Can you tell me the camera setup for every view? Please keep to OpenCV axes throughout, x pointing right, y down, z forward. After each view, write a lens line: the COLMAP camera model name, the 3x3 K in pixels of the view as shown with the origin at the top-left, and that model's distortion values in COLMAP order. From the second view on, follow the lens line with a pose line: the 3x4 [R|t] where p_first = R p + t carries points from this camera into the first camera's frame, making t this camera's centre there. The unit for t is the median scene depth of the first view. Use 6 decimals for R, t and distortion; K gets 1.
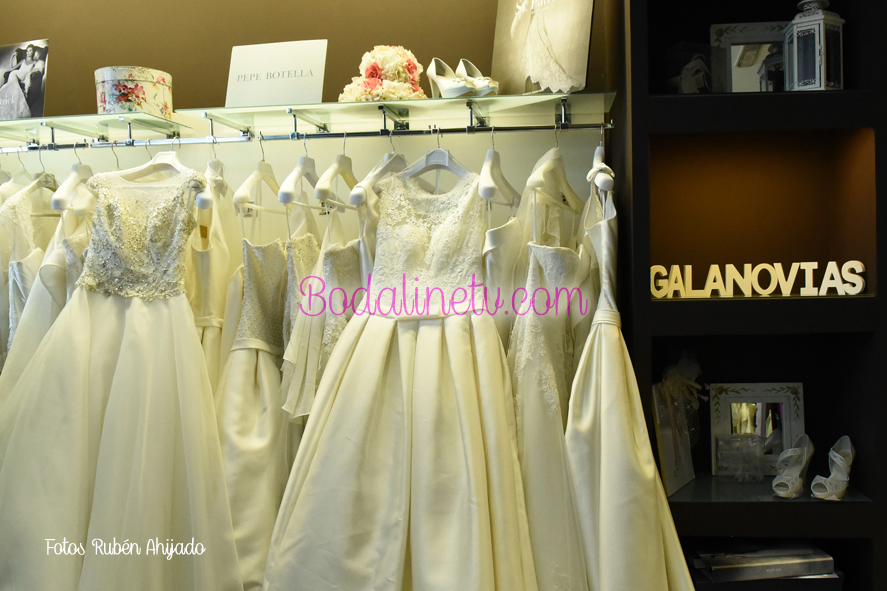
lens RADIAL K [[721.0, 0, 484.9], [0, 721.0, 315.8], [0, 0, 1]] dist [-0.014211, -0.048240]
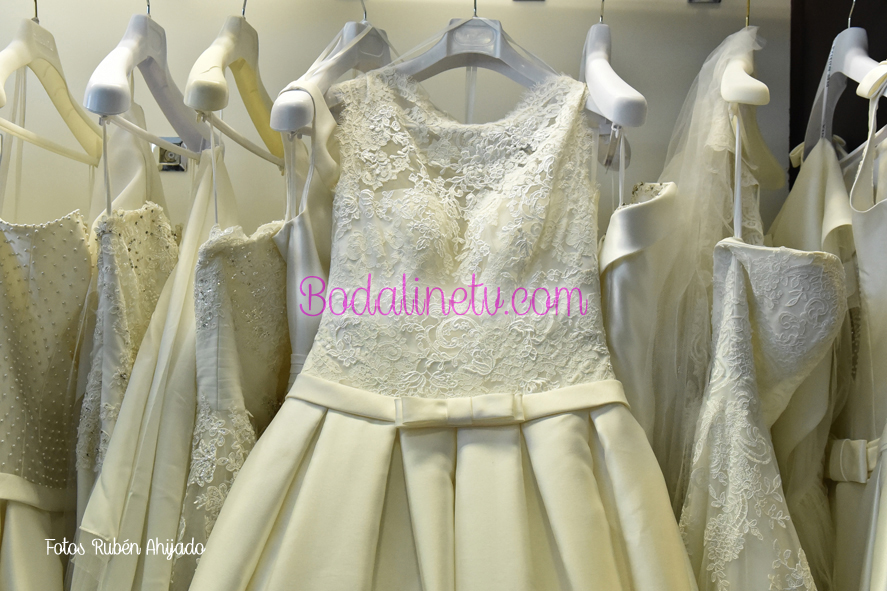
lens RADIAL K [[1070.8, 0, 443.5], [0, 1070.8, 295.5], [0, 0, 1]] dist [0.071846, 0.005643]
pose [[0.991151, 0.029792, 0.129354, -0.166638], [-0.018642, 0.996072, -0.086568, -0.014458], [-0.131424, 0.083390, 0.987813, 0.406607]]
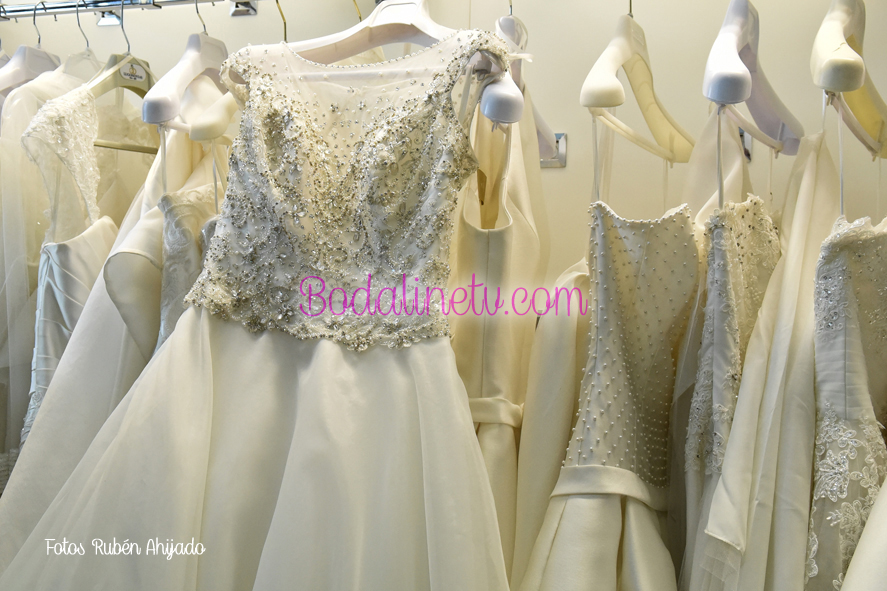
lens RADIAL K [[1070.8, 0, 443.5], [0, 1070.8, 295.5], [0, 0, 1]] dist [0.071846, 0.005643]
pose [[0.967601, 0.040300, -0.249247, -0.270549], [-0.058673, 0.996045, -0.066725, -0.014209], [0.245573, 0.079187, 0.966138, 0.430911]]
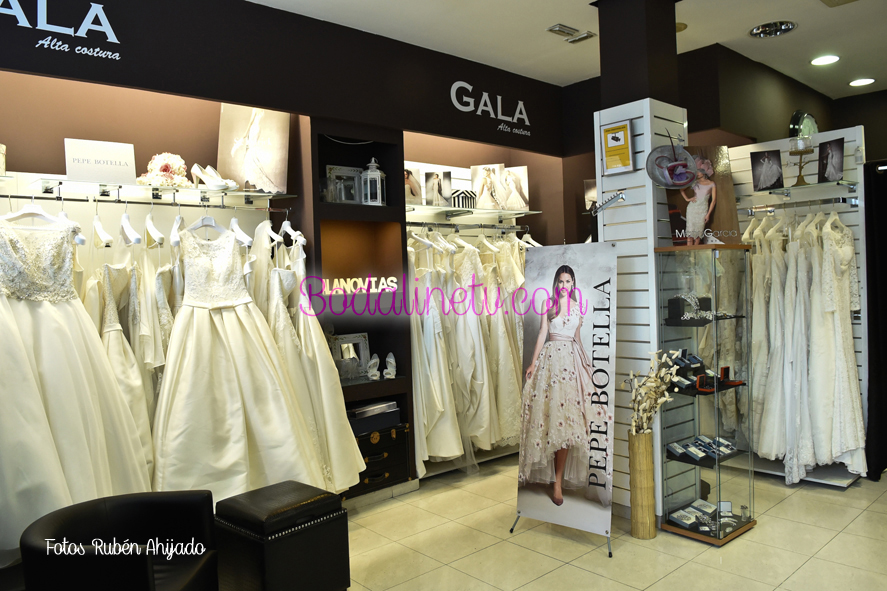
lens RADIAL K [[659.3, 0, 443.5], [0, 659.3, 295.5], [0, 0, 1]] dist [-0.004291, -0.002612]
pose [[0.692582, -0.021104, 0.721031, -0.891628], [0.053708, 0.998306, -0.022369, 0.040129], [-0.719337, 0.054217, 0.692542, -0.597460]]
